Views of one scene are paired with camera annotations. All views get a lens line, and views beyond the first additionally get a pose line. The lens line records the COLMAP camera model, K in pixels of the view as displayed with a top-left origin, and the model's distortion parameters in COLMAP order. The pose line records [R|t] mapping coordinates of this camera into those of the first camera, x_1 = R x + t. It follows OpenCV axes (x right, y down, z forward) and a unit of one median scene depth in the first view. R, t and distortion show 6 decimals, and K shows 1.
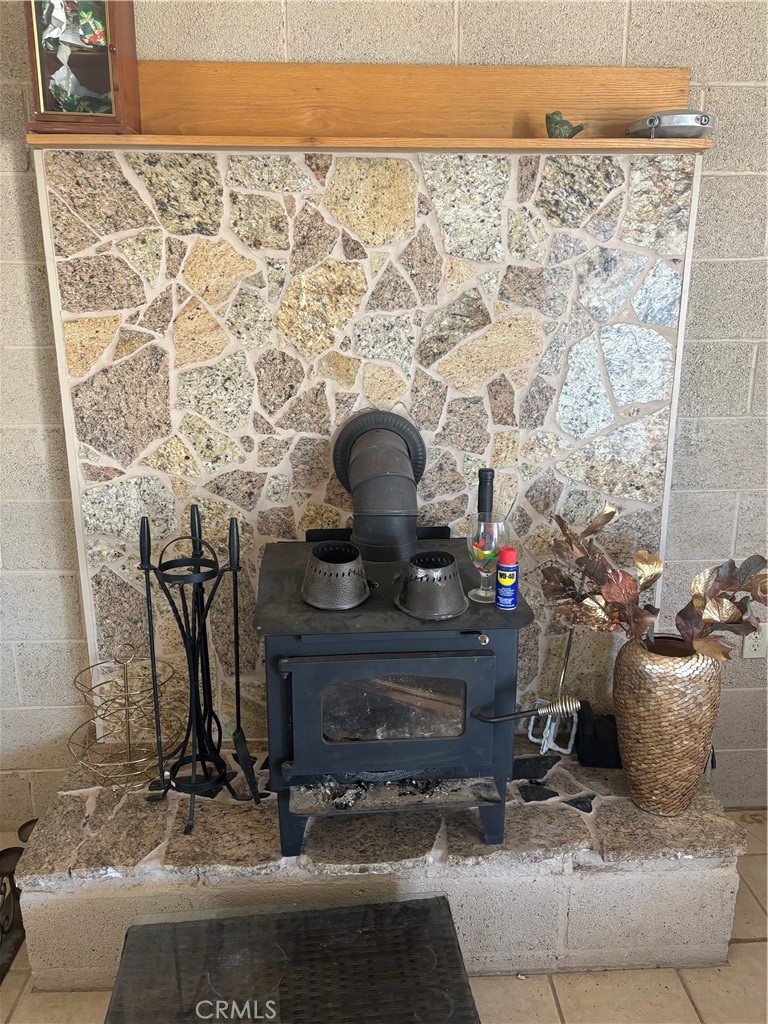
lens RADIAL K [[767.9, 0, 384.0], [0, 767.9, 512.0], [0, 0, 1]] dist [0.064241, -0.086439]
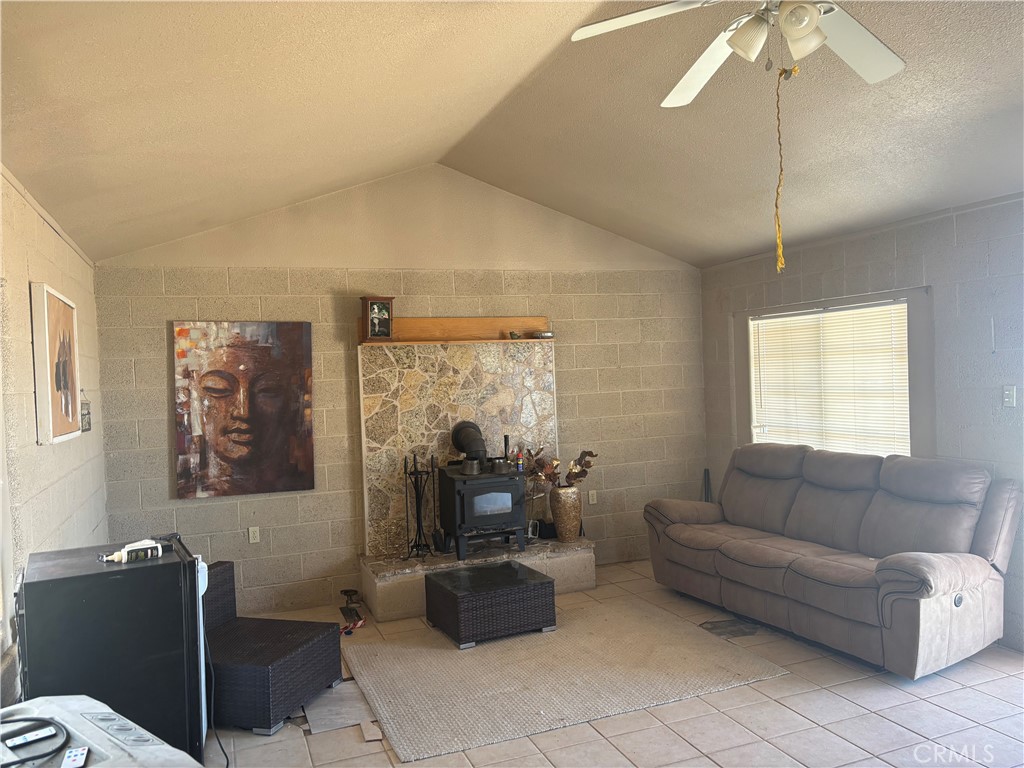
lens RADIAL K [[769.4, 0, 505.9], [0, 769.4, 390.9], [0, 0, 1]] dist [0.081015, -0.100393]
pose [[0.946342, -0.042805, 0.320319, -0.839443], [0.118687, 0.967957, -0.221296, 0.448859], [-0.300582, 0.247439, 0.921099, -1.901107]]
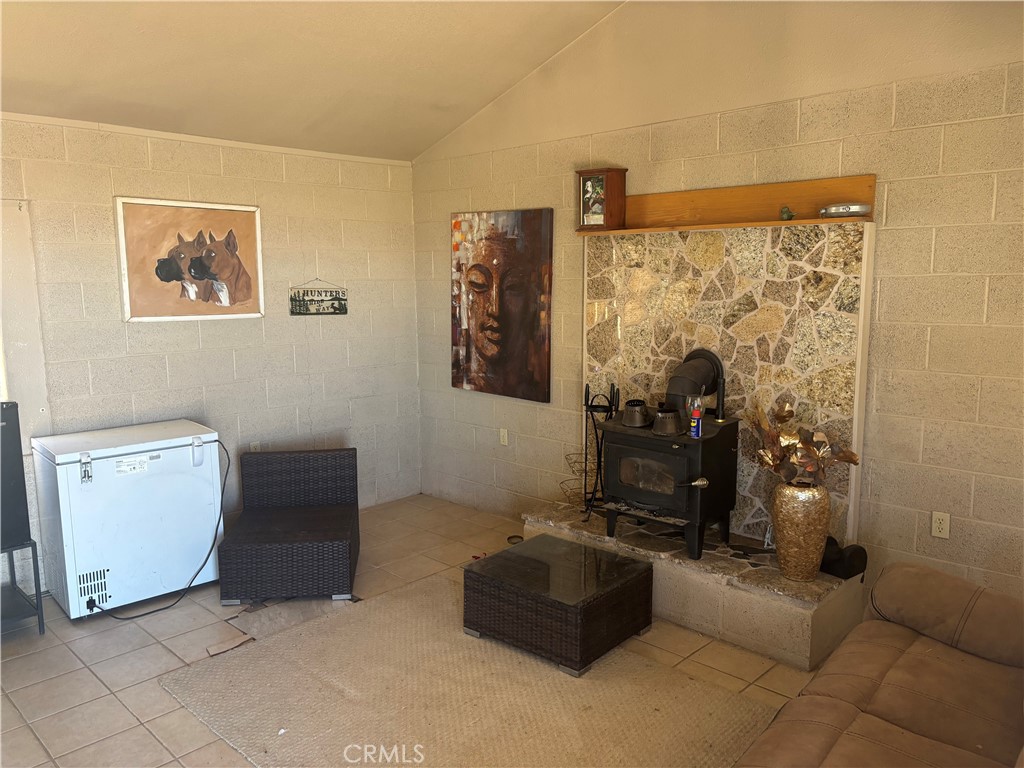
lens RADIAL K [[769.4, 0, 505.9], [0, 769.4, 390.9], [0, 0, 1]] dist [0.081015, -0.100393]
pose [[0.682767, 0.107505, -0.722684, 1.146158], [-0.181902, 0.982983, -0.025628, 0.124412], [0.707630, 0.148955, 0.690704, -0.767343]]
